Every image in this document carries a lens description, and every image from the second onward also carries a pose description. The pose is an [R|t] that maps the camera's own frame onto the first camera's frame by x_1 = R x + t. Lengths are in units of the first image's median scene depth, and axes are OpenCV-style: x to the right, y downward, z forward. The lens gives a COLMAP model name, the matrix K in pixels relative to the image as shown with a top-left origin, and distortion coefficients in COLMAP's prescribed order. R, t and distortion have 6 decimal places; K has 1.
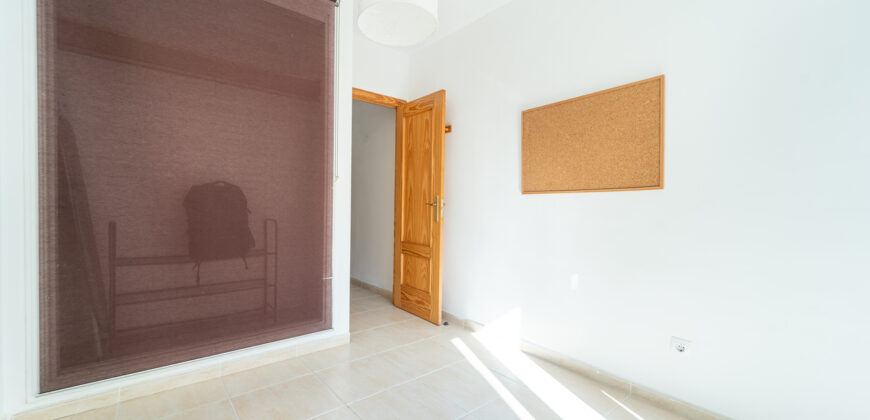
lens RADIAL K [[343.5, 0, 435.0], [0, 343.5, 210.0], [0, 0, 1]] dist [-0.000814, -0.000245]
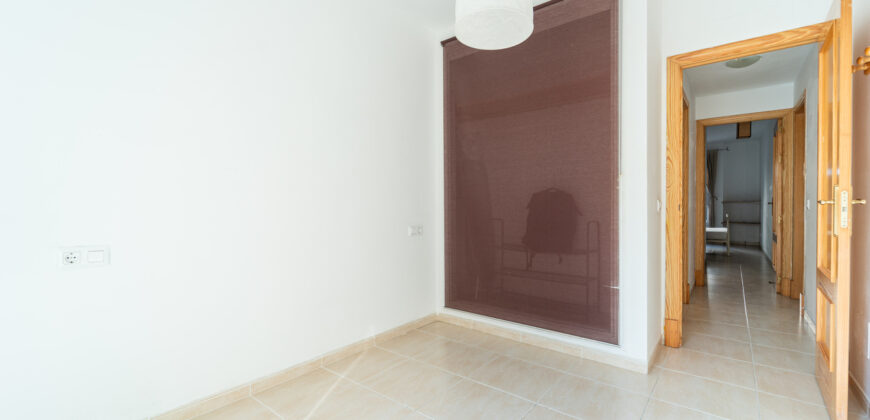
lens RADIAL K [[352.1, 0, 435.0], [0, 352.1, 210.0], [0, 0, 1]] dist [0.000955, -0.000011]
pose [[0.207163, -0.005000, -0.978294, 0.507412], [-0.006678, 0.999956, -0.006524, 0.003310], [0.978284, 0.007885, 0.207120, 0.350142]]
